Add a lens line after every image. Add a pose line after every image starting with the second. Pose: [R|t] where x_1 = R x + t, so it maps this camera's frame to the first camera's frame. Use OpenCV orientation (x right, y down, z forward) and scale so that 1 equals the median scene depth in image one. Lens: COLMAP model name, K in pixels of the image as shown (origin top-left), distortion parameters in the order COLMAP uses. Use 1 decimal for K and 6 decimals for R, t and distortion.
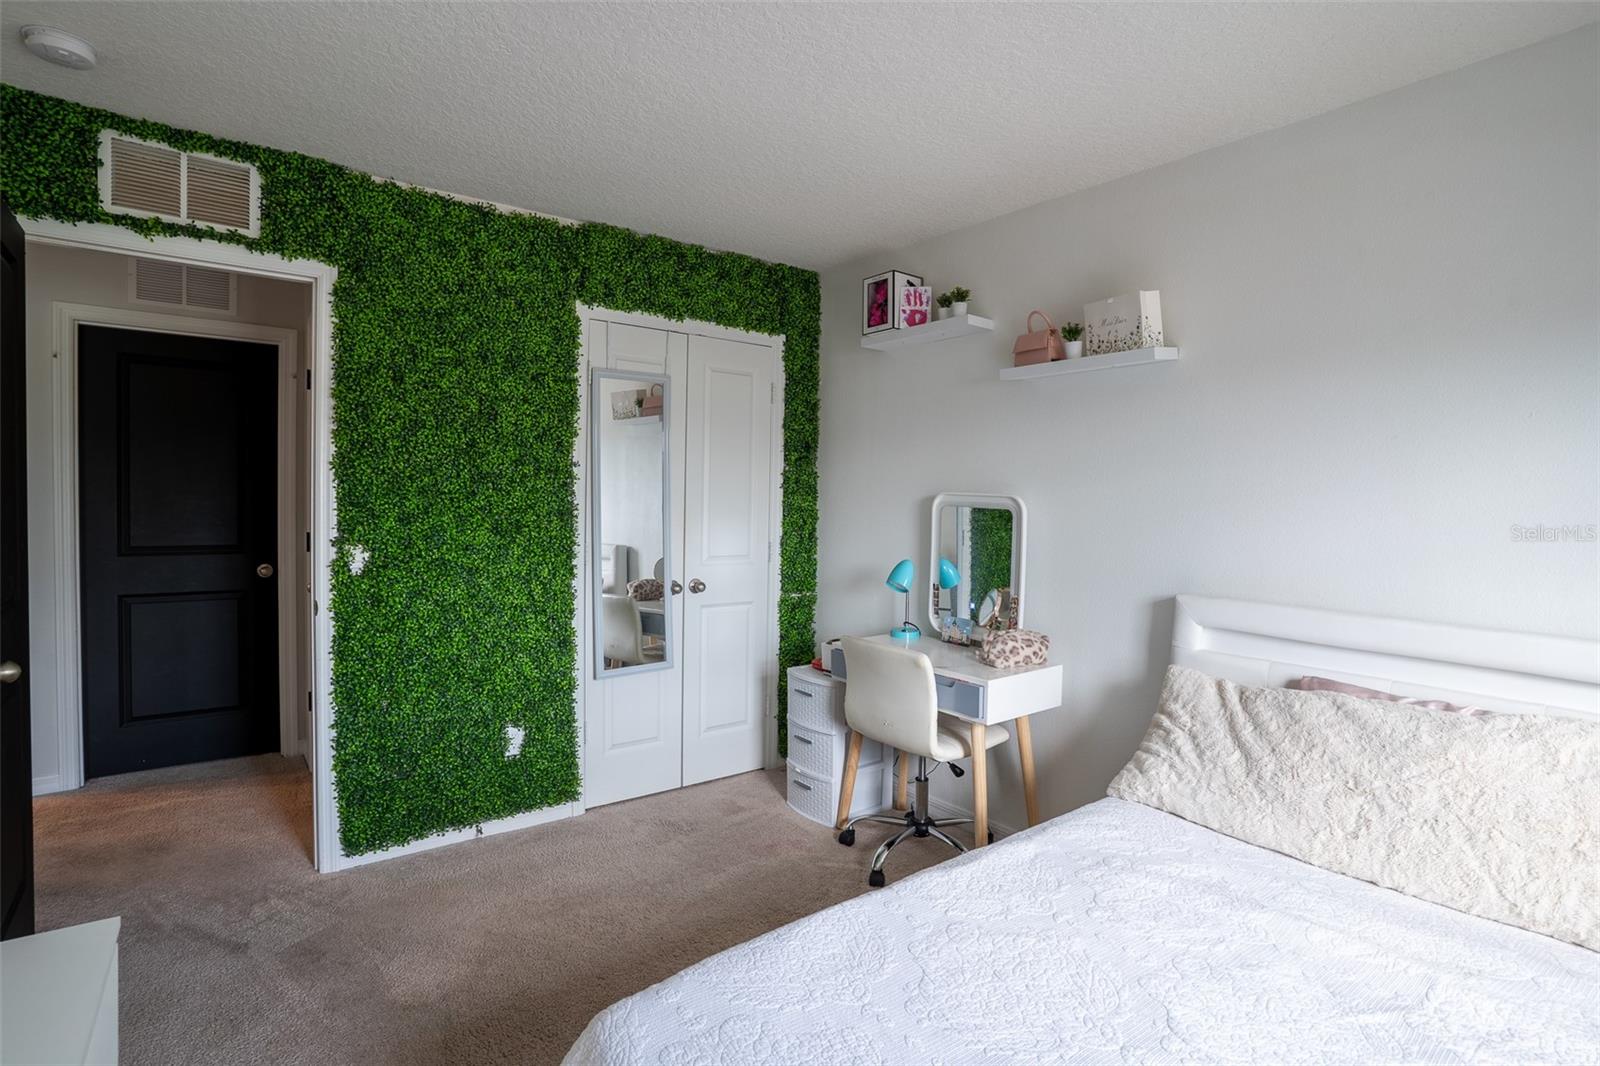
lens RADIAL K [[789.4, 0, 801.0], [0, 789.4, 524.5], [0, 0, 1]] dist [-0.080791, 0.034997]
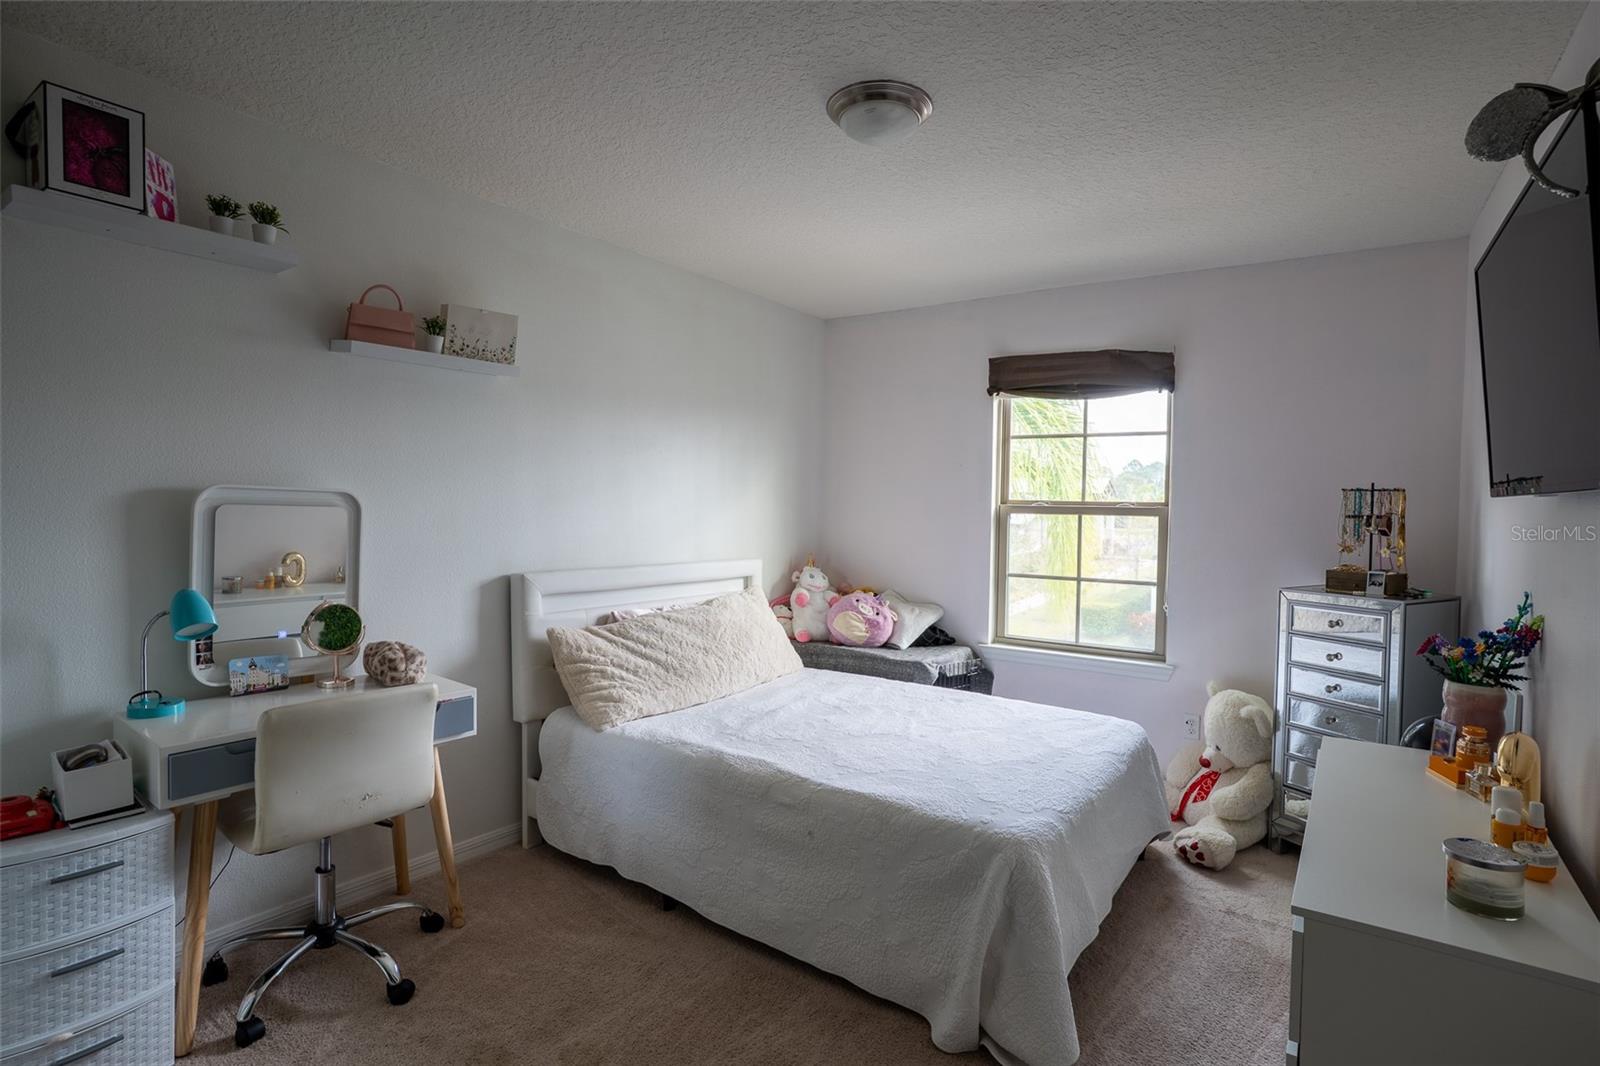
lens RADIAL K [[789.4, 0, 801.0], [0, 789.4, 524.5], [0, 0, 1]] dist [-0.080791, 0.034997]
pose [[-0.294210, -0.042462, 0.954797, -0.769397], [0.013985, 0.998714, 0.048724, -0.038941], [-0.955638, 0.027688, -0.293238, 0.894951]]
